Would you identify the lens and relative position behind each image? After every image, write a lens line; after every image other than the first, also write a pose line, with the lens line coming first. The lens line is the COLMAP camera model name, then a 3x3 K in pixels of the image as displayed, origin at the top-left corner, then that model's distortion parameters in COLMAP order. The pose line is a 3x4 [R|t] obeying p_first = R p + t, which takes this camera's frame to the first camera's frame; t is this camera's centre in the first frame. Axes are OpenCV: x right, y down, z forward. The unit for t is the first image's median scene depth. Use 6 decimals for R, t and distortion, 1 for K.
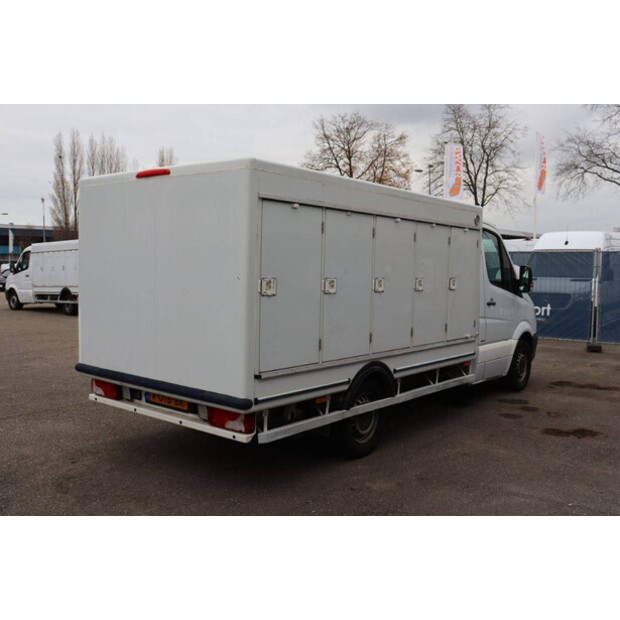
lens RADIAL K [[661.2, 0, 345.9], [0, 661.2, 327.3], [0, 0, 1]] dist [-0.027931, 0.000000]
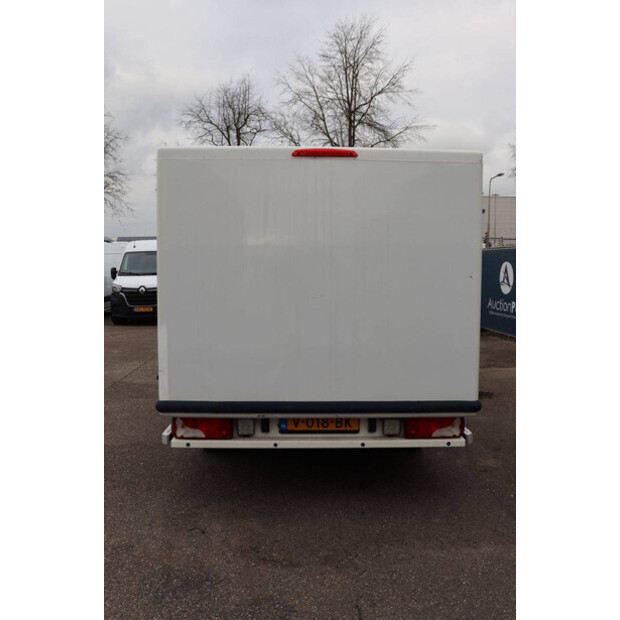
lens RADIAL K [[597.3, 0, 318.2], [0, 597.3, 324.6], [0, 0, 1]] dist [-0.077400, 0.000000]
pose [[0.746233, -0.076104, 0.661320, -0.158151], [0.072454, 0.996827, 0.032957, -0.008614], [-0.661730, 0.023322, 0.749379, 0.087970]]
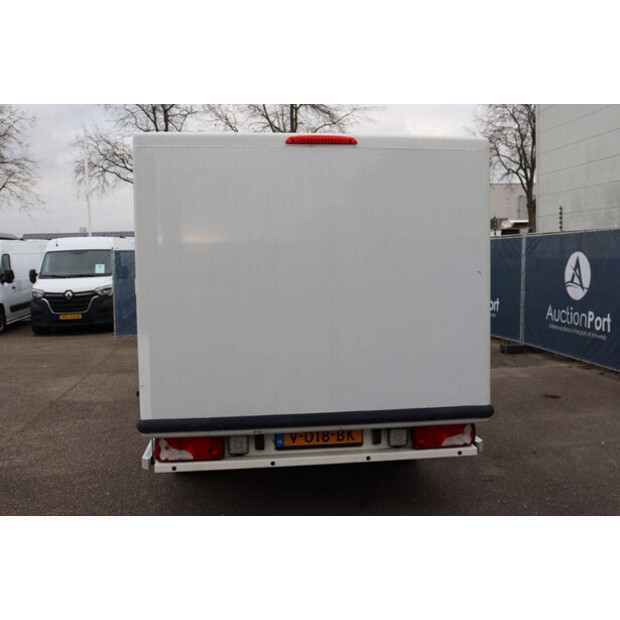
lens RADIAL K [[661.2, 0, 320.9], [0, 661.2, 315.8], [0, 0, 1]] dist [-0.027931, 0.000000]
pose [[0.671928, -0.084314, 0.735802, -0.169485], [0.097881, 0.994894, 0.024619, -0.010127], [-0.734120, 0.055479, 0.676749, 0.097421]]
